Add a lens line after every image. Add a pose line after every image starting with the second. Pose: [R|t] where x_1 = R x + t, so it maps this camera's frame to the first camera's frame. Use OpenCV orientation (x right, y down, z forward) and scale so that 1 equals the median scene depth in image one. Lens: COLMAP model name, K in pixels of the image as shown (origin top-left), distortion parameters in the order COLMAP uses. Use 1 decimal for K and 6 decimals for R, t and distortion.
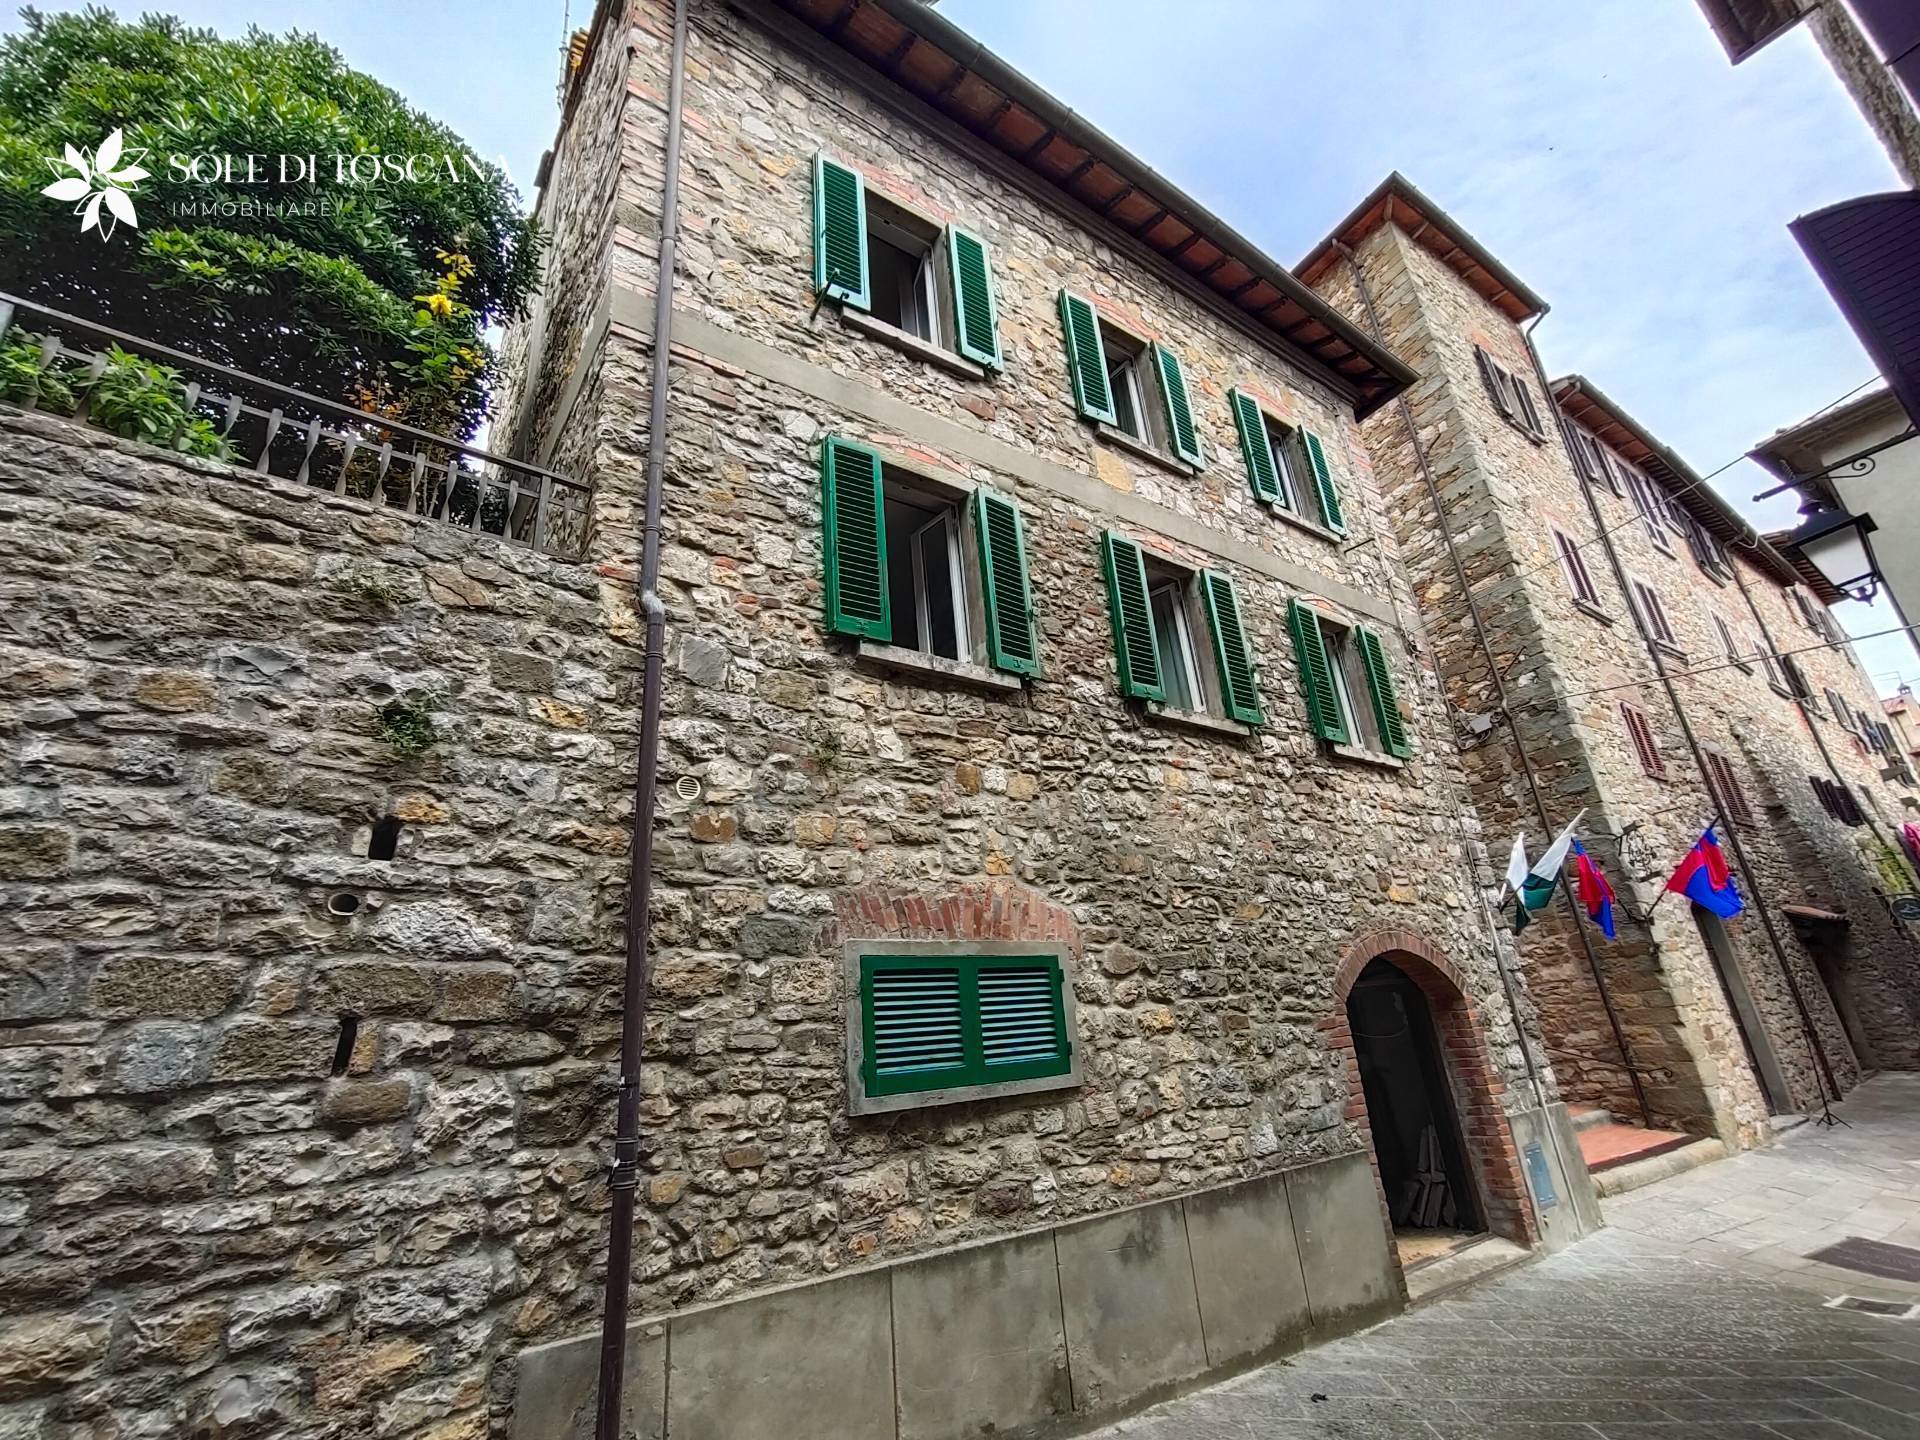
lens RADIAL K [[875.1, 0, 960.0], [0, 875.1, 720.0], [0, 0, 1]] dist [-0.025780, 0.013253]
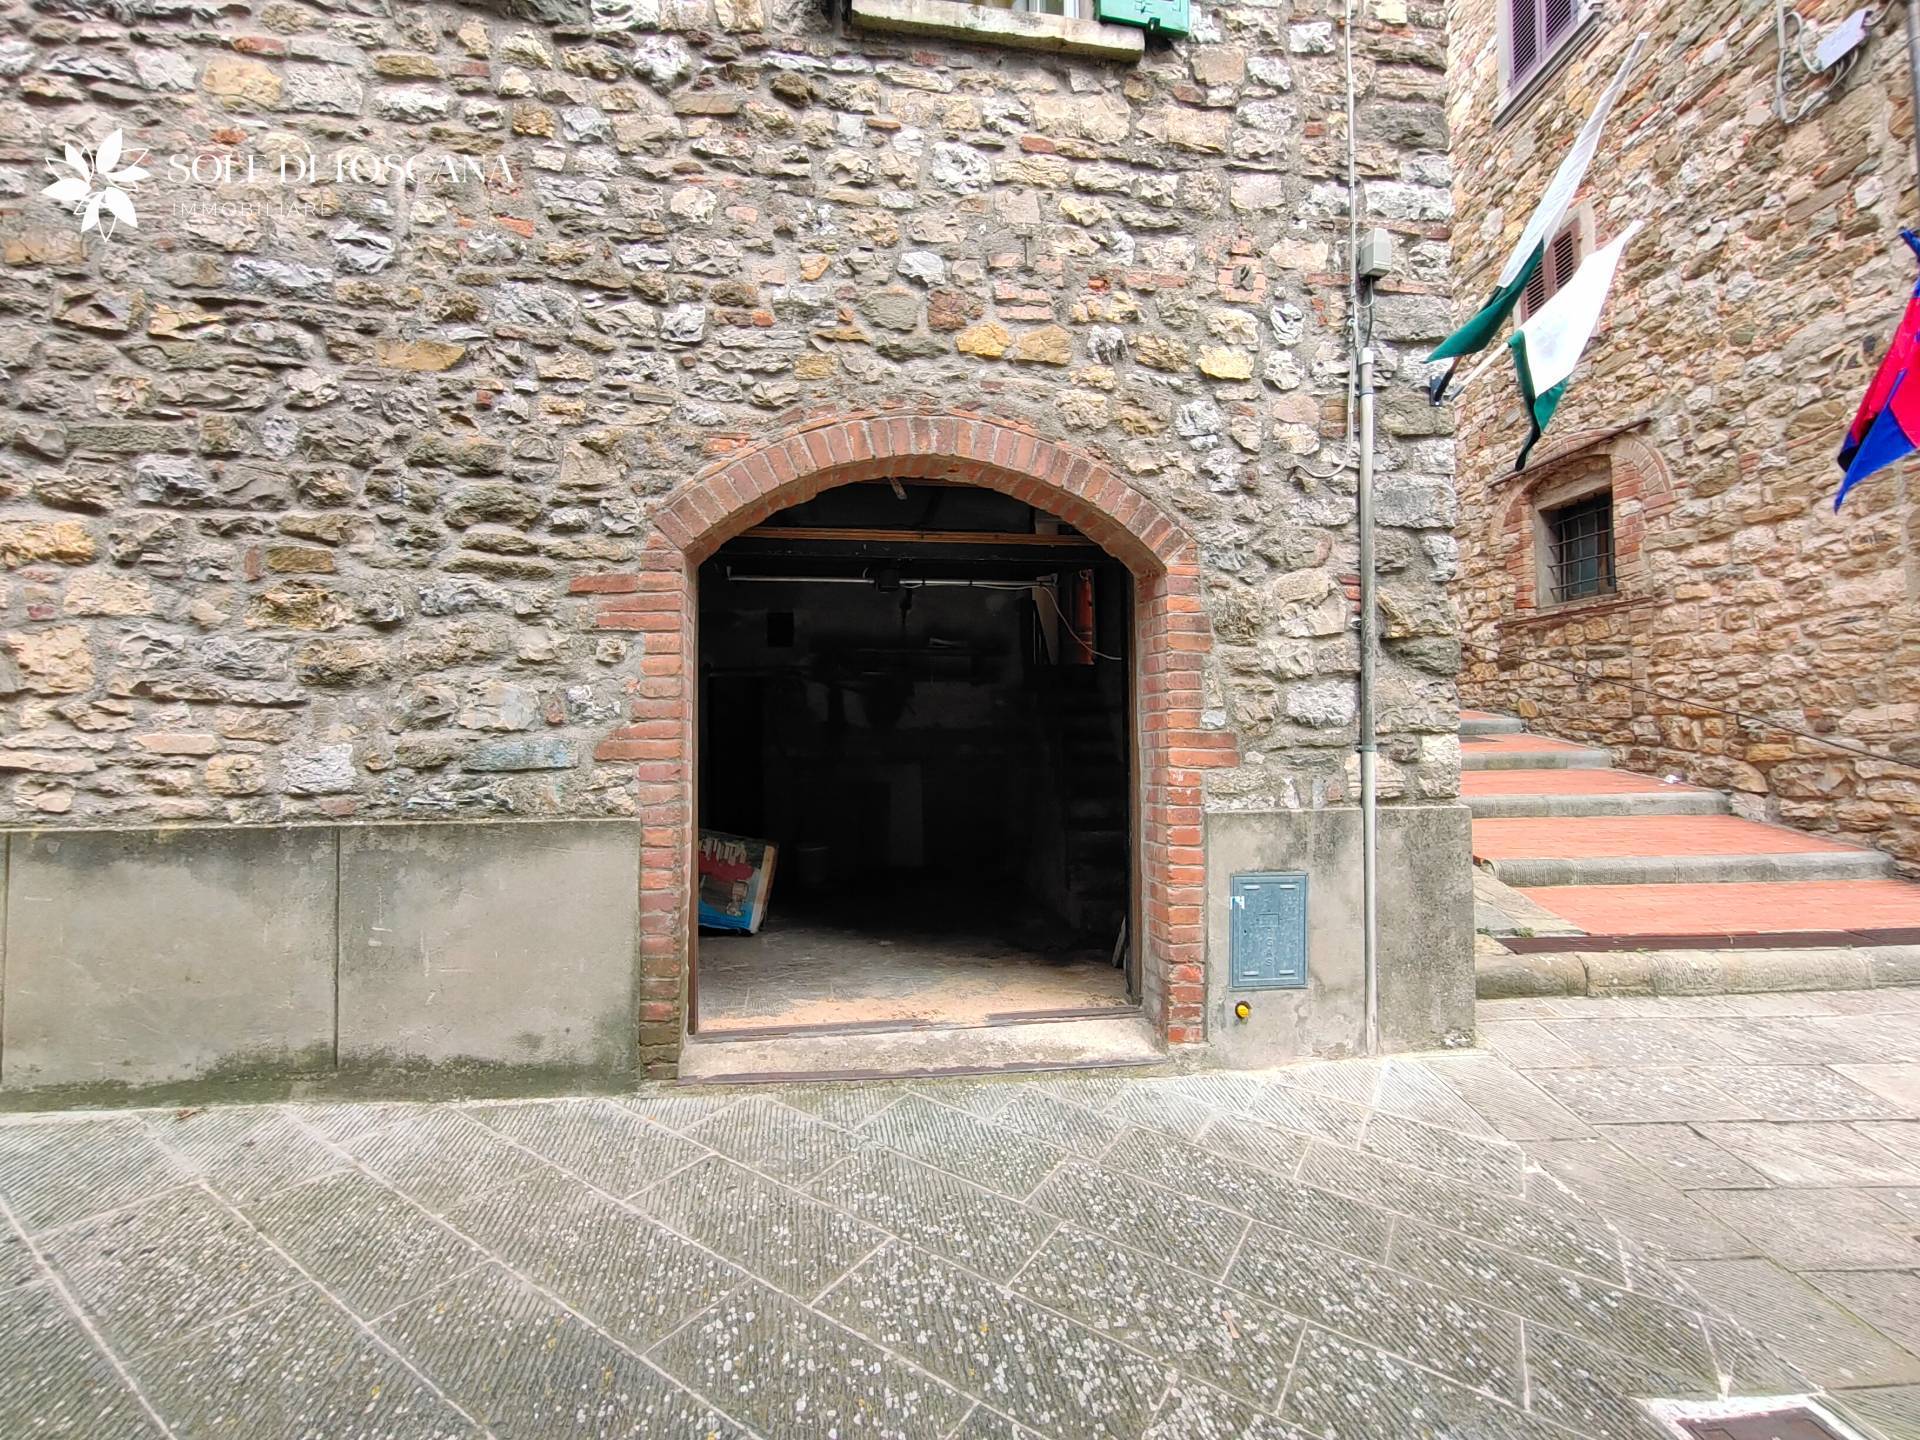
lens RADIAL K [[875.1, 0, 960.0], [0, 875.1, 720.0], [0, 0, 1]] dist [-0.025780, 0.013253]
pose [[0.895102, 0.065145, -0.441077, 0.828432], [0.095788, 0.938071, 0.332938, 0.275472], [0.435450, -0.340264, 0.833429, 0.645063]]
